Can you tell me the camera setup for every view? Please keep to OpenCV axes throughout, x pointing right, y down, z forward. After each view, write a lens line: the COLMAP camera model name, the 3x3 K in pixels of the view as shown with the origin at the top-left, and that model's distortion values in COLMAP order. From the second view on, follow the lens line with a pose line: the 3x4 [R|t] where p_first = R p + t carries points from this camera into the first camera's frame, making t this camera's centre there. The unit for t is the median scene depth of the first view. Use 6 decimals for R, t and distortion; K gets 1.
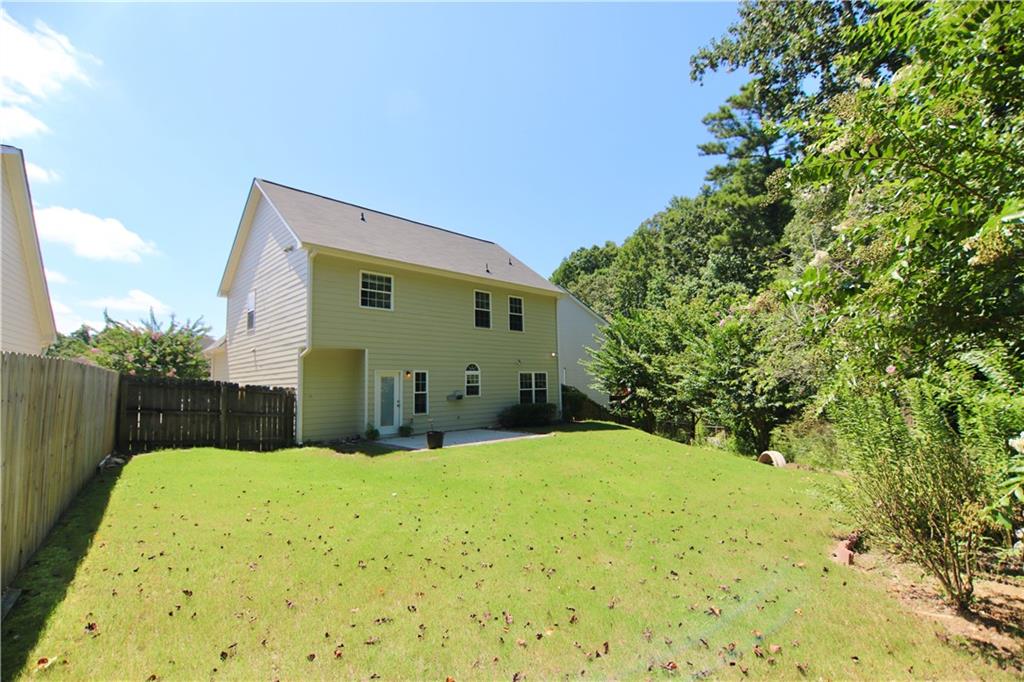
lens RADIAL K [[473.8, 0, 512.0], [0, 473.8, 341.0], [0, 0, 1]] dist [-0.003958, -0.000329]
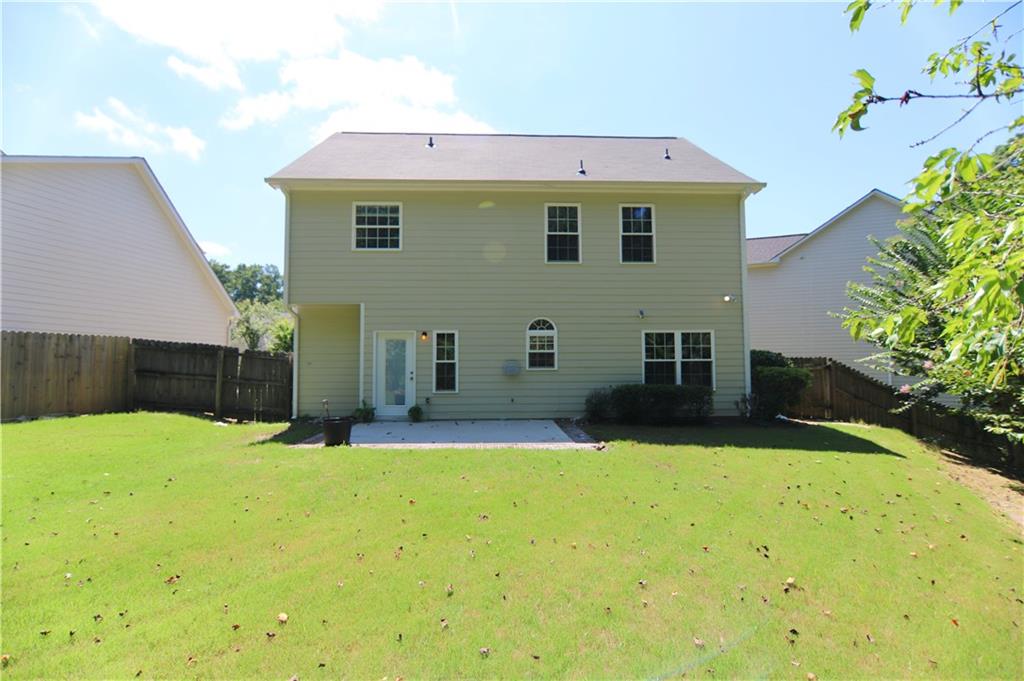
lens RADIAL K [[473.8, 0, 512.0], [0, 473.8, 340.5], [0, 0, 1]] dist [-0.003958, -0.000329]
pose [[0.731368, -0.016087, -0.681794, 0.362600], [0.054509, 0.997902, 0.034927, 0.057988], [0.679802, -0.062709, 0.730710, 0.550096]]
